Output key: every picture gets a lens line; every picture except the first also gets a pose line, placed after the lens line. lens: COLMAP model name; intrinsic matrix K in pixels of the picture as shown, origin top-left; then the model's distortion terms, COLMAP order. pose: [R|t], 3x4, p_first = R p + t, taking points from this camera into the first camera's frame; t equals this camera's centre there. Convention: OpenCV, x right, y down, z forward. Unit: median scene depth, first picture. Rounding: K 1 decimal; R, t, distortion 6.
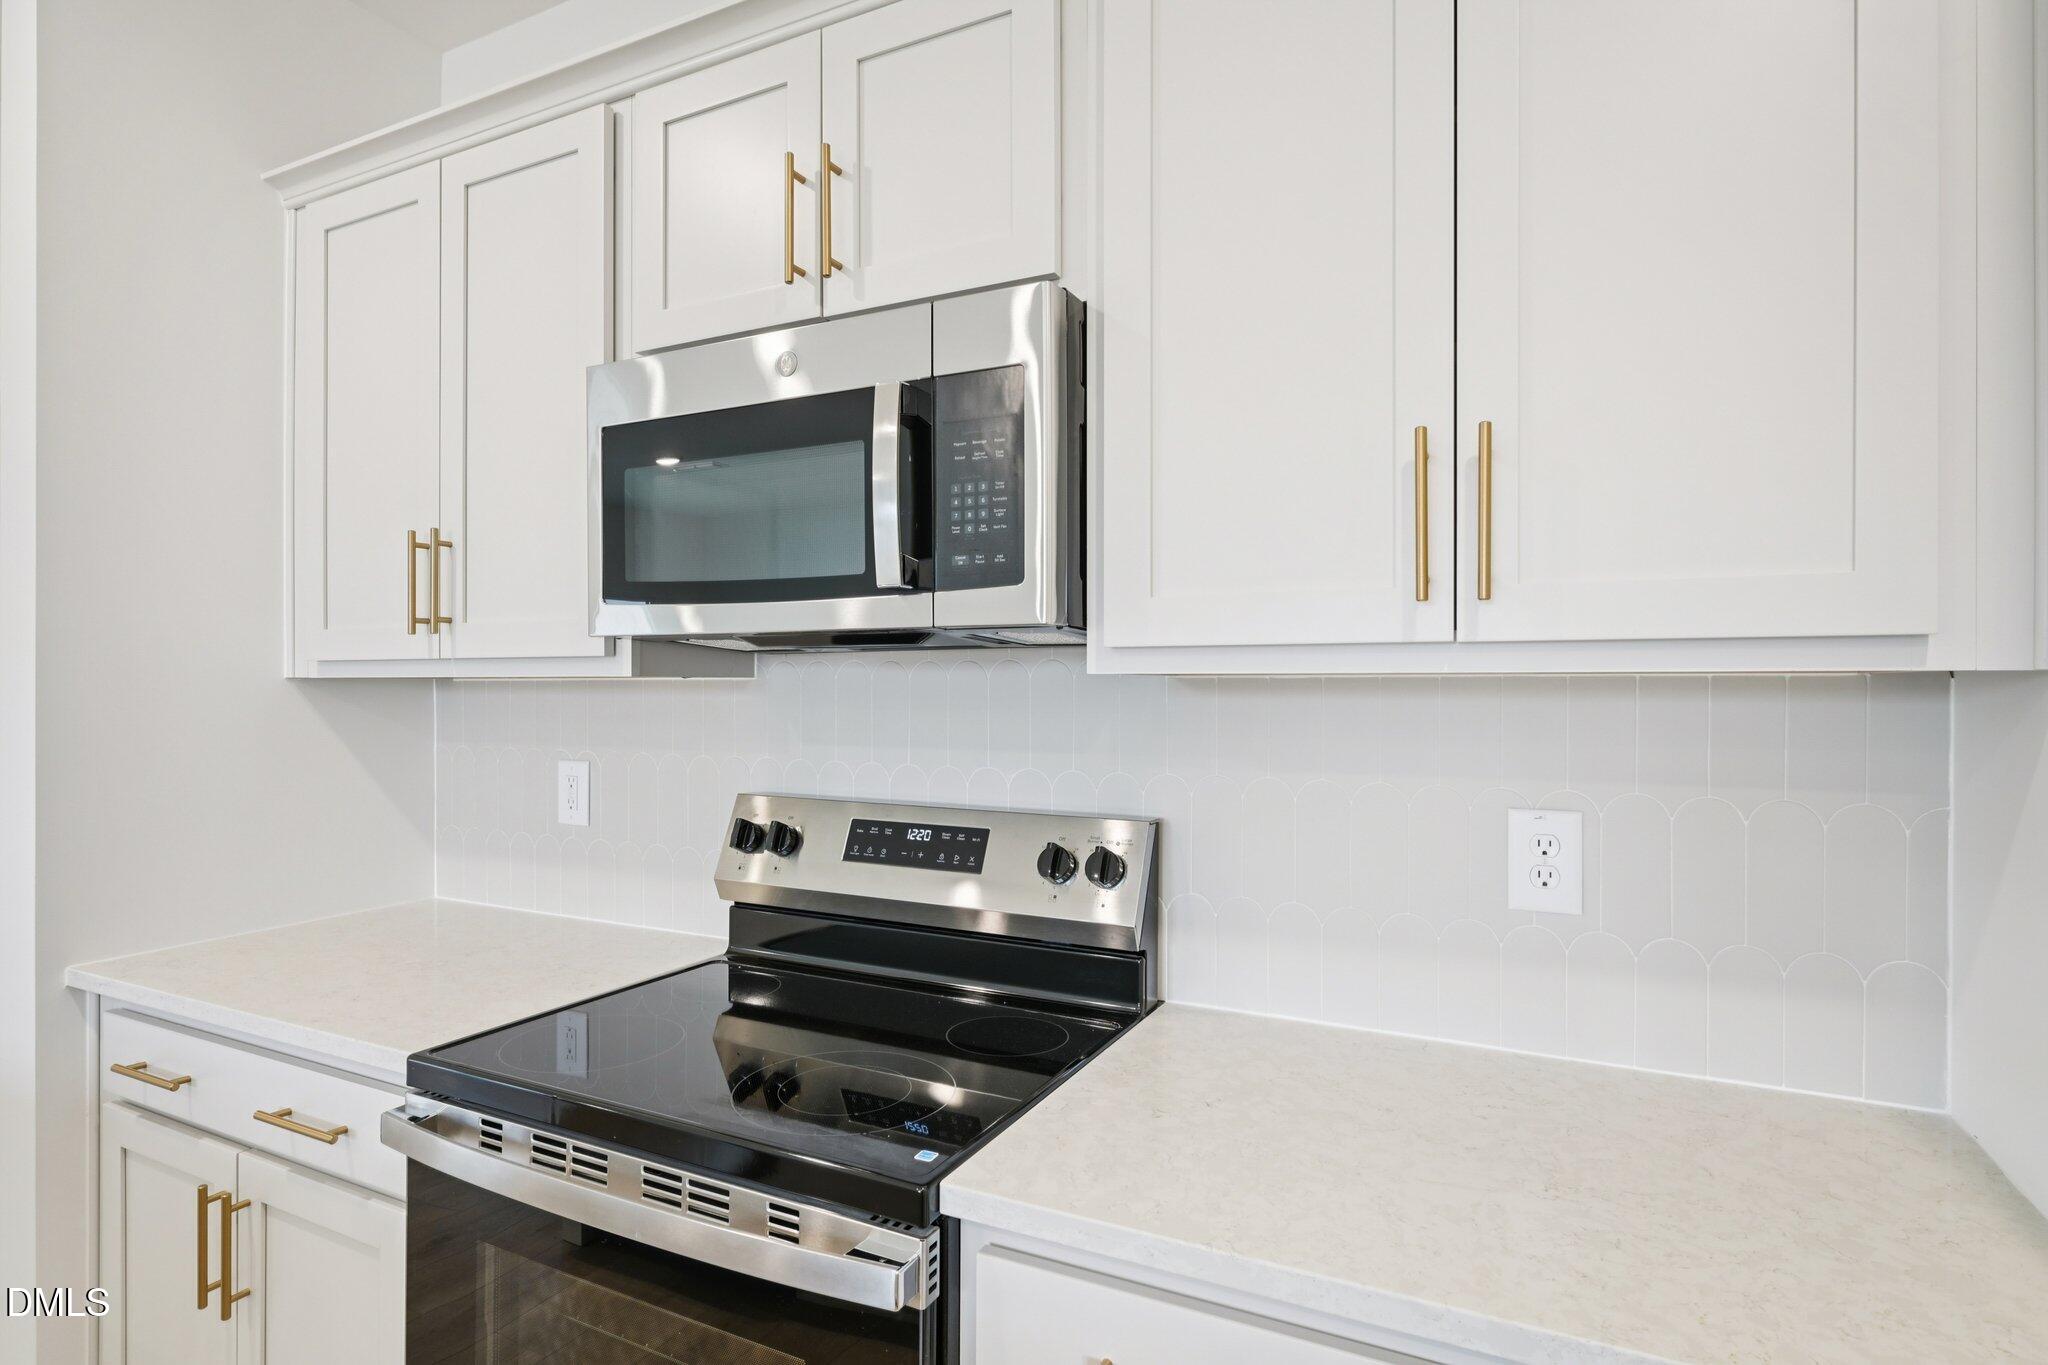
lens RADIAL K [[1052.7, 0, 1024.0], [0, 1052.7, 682.5], [0, 0, 1]] dist [-0.002176, -0.000441]
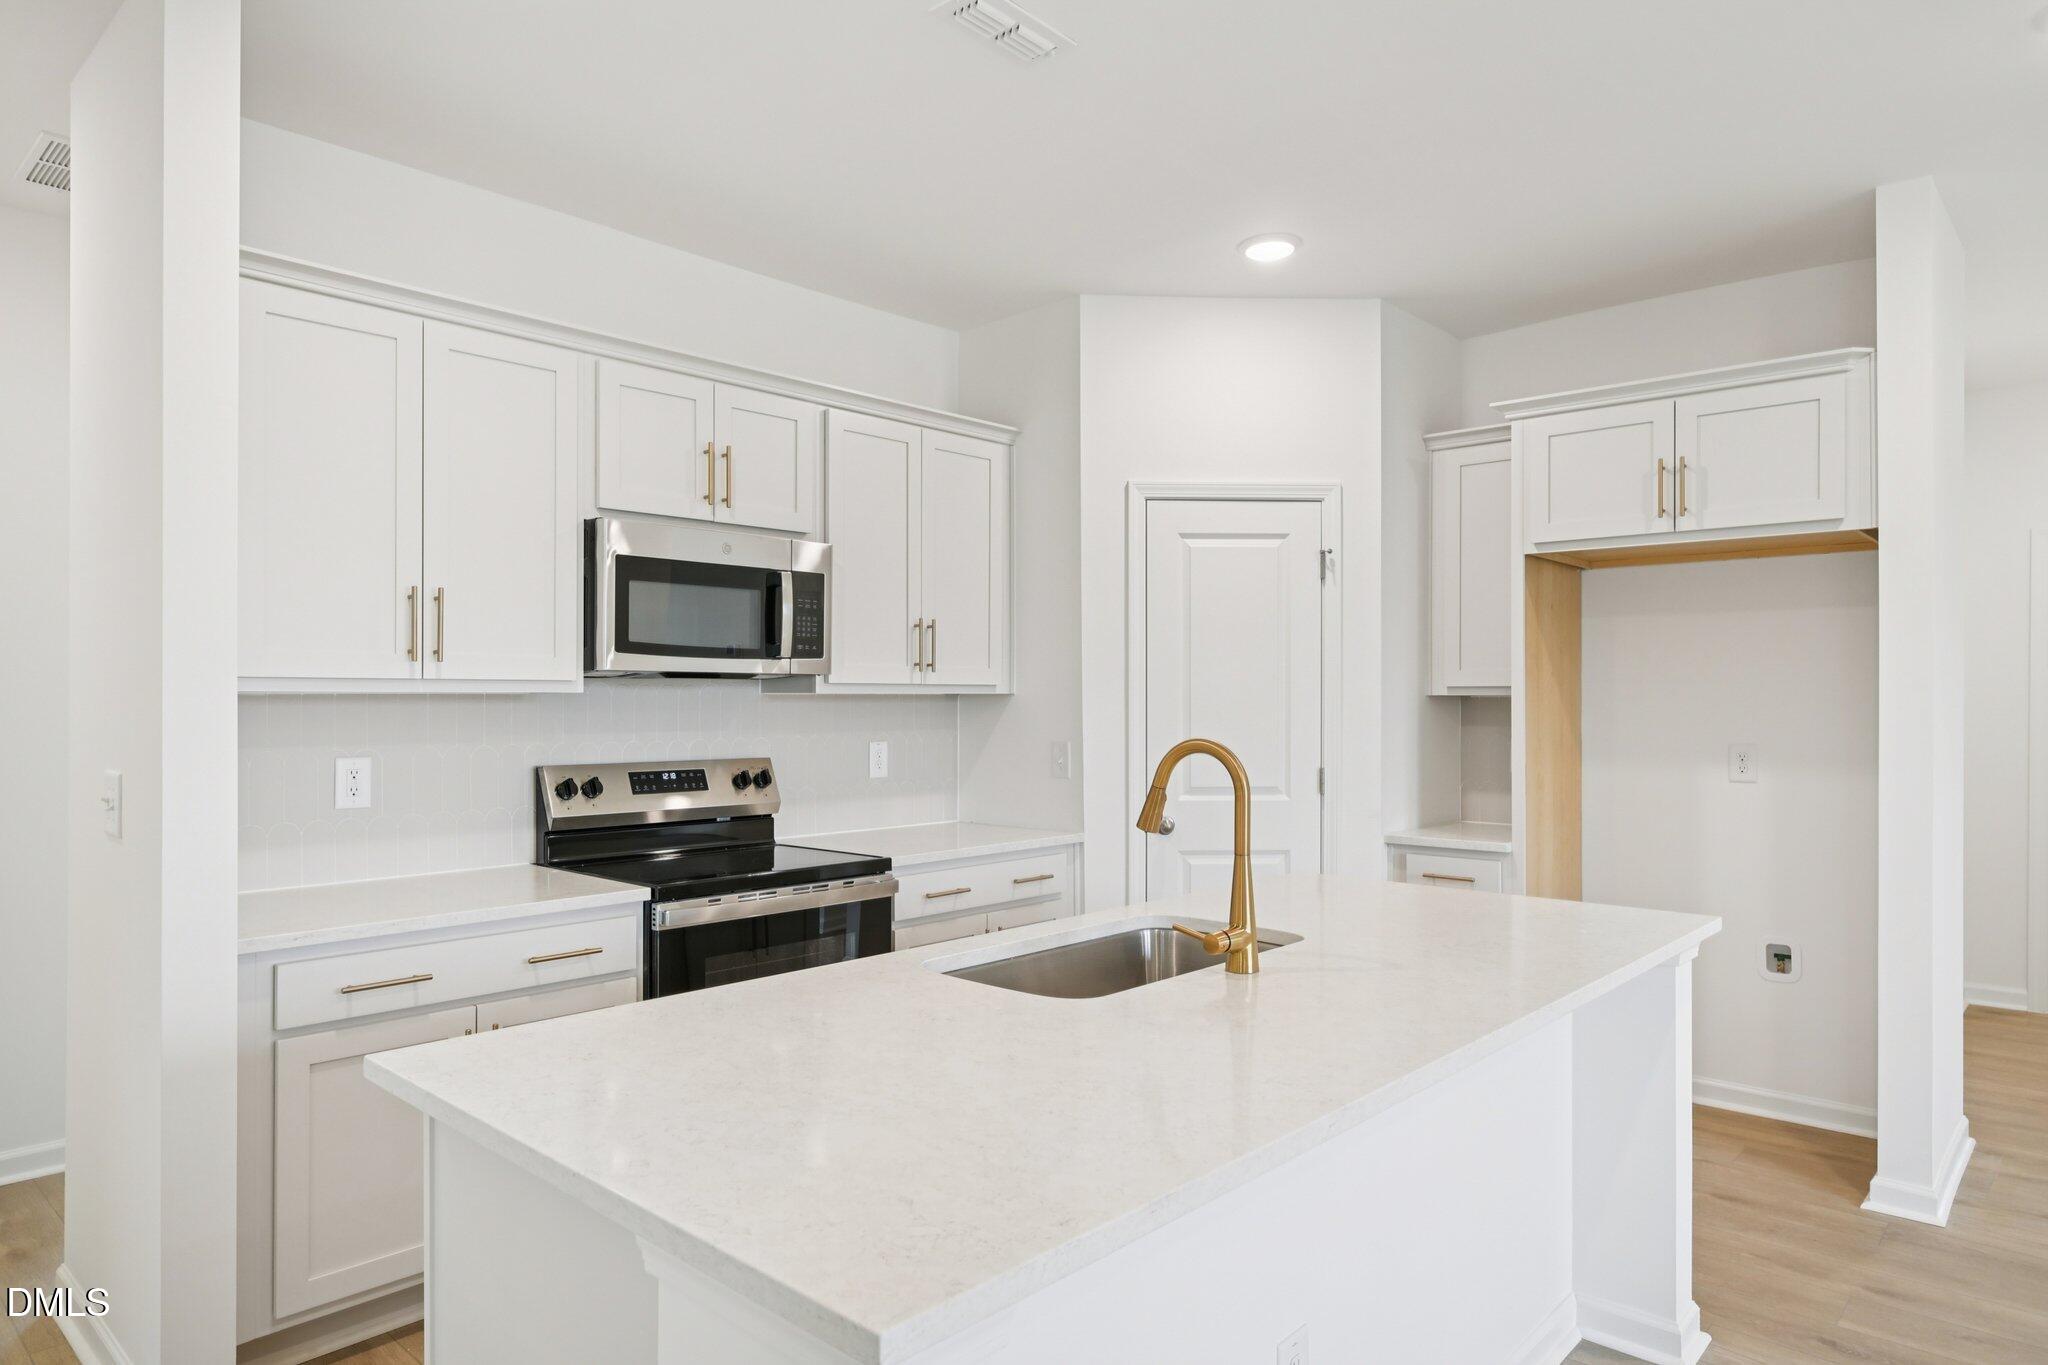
lens RADIAL K [[1211.4, 0, 1030.9], [0, 1211.4, 695.4], [0, 0, 1]] dist [-0.026031, -0.000061]
pose [[0.273519, 0.002697, 0.961863, -2.252097], [-0.000296, 0.999996, -0.002720, 0.004559], [-0.961867, 0.000460, 0.273518, -0.254990]]
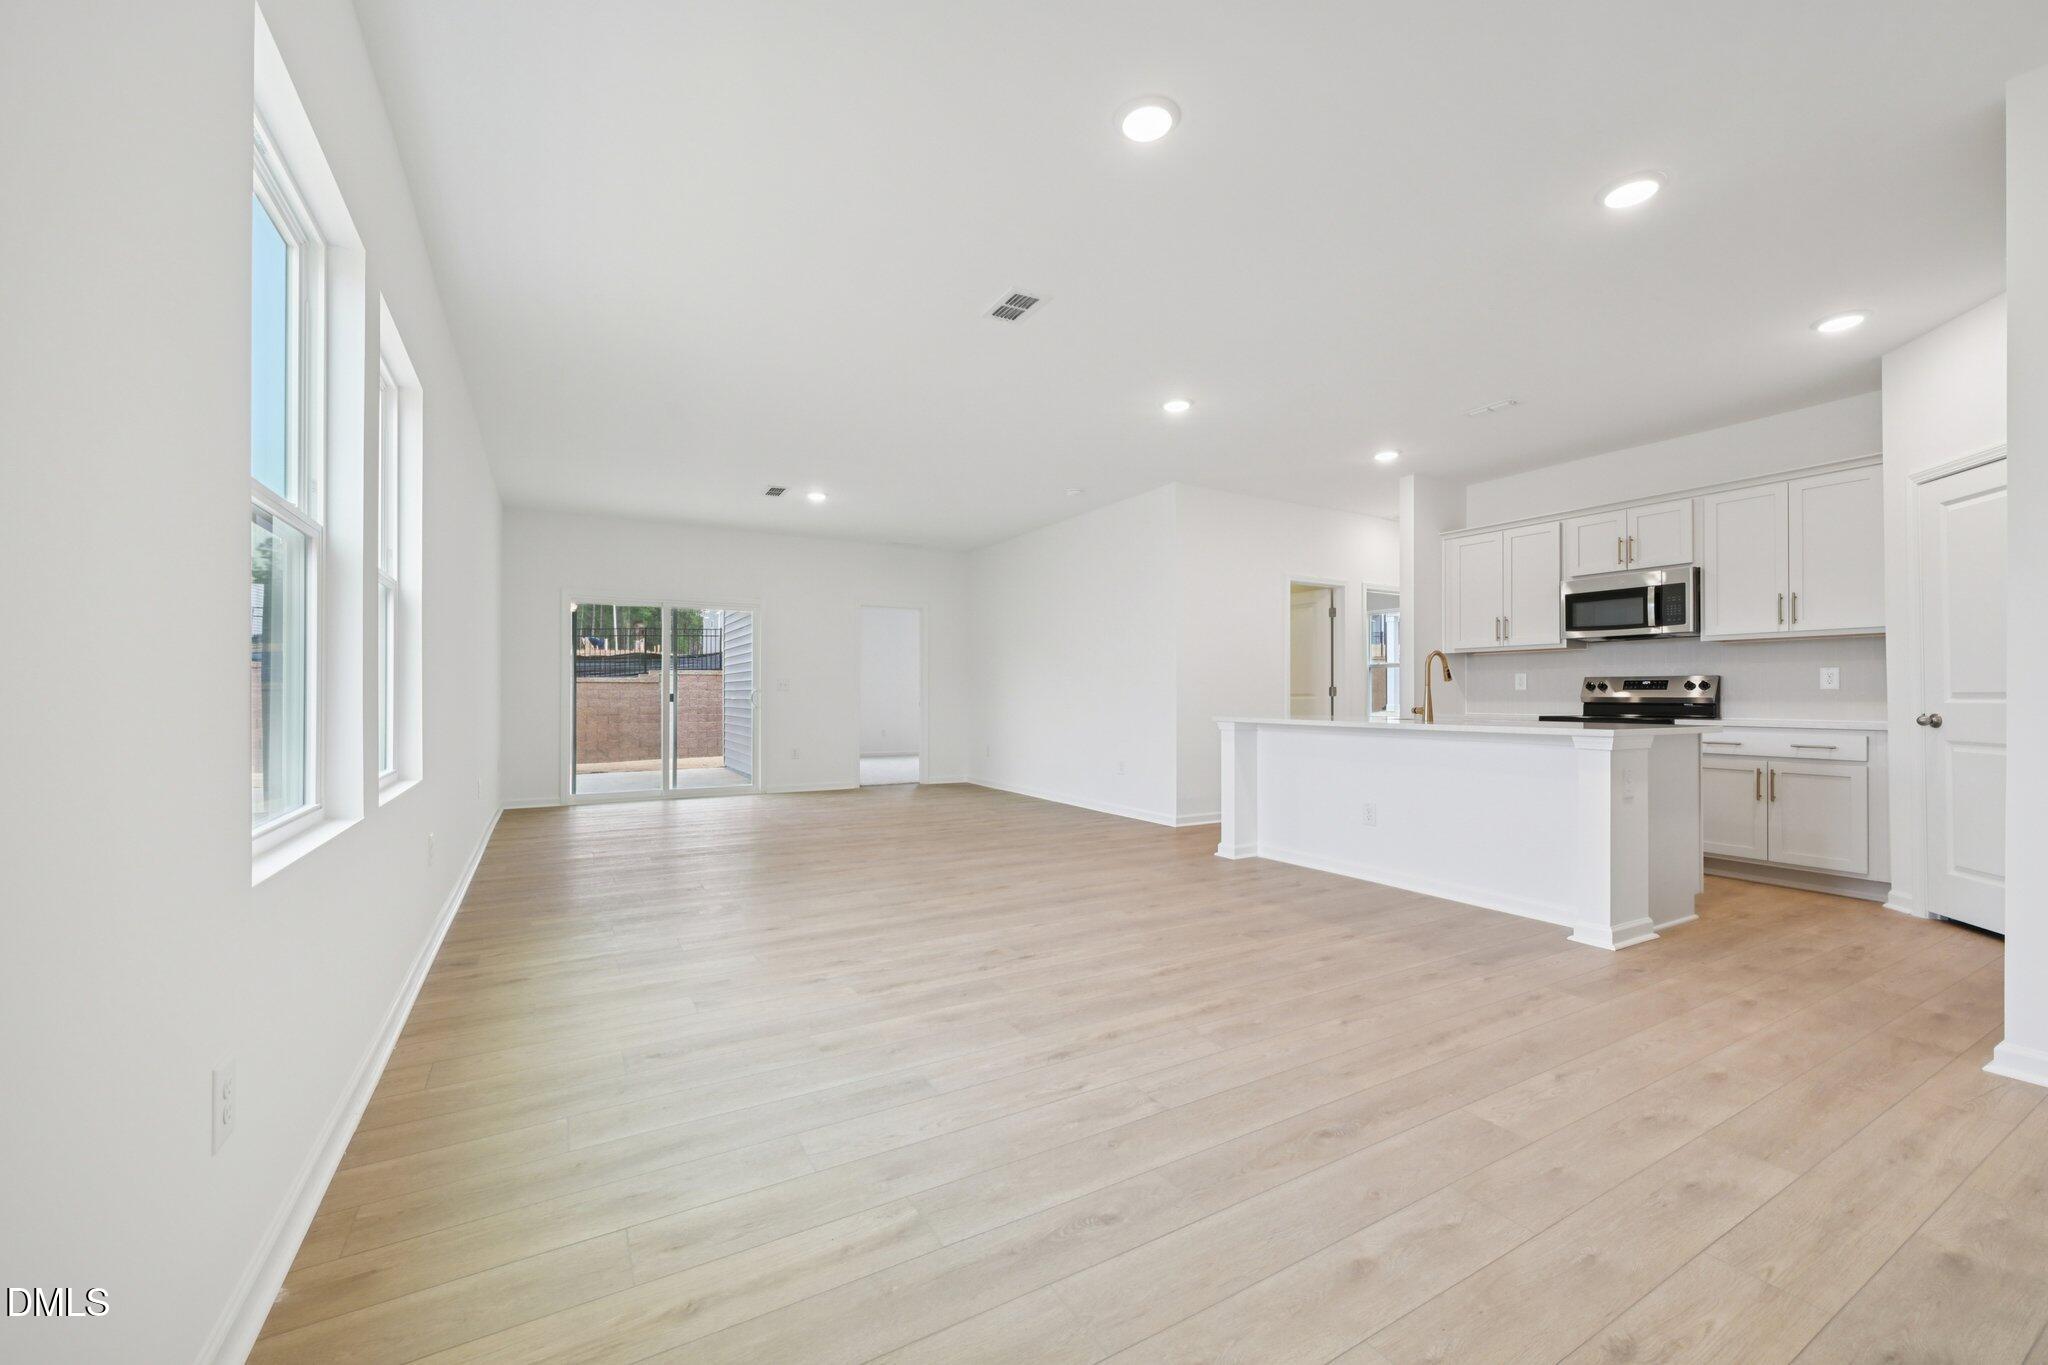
lens RADIAL K [[807.2, 0, 1019.3], [0, 807.2, 692.3], [0, 0, 1]] dist [-0.000658, -0.000108]
pose [[0.829204, -0.002419, -0.558941, -0.422483], [-0.000111, 0.999990, -0.004493, 0.220628], [0.558946, 0.003788, 0.829195, -3.489979]]
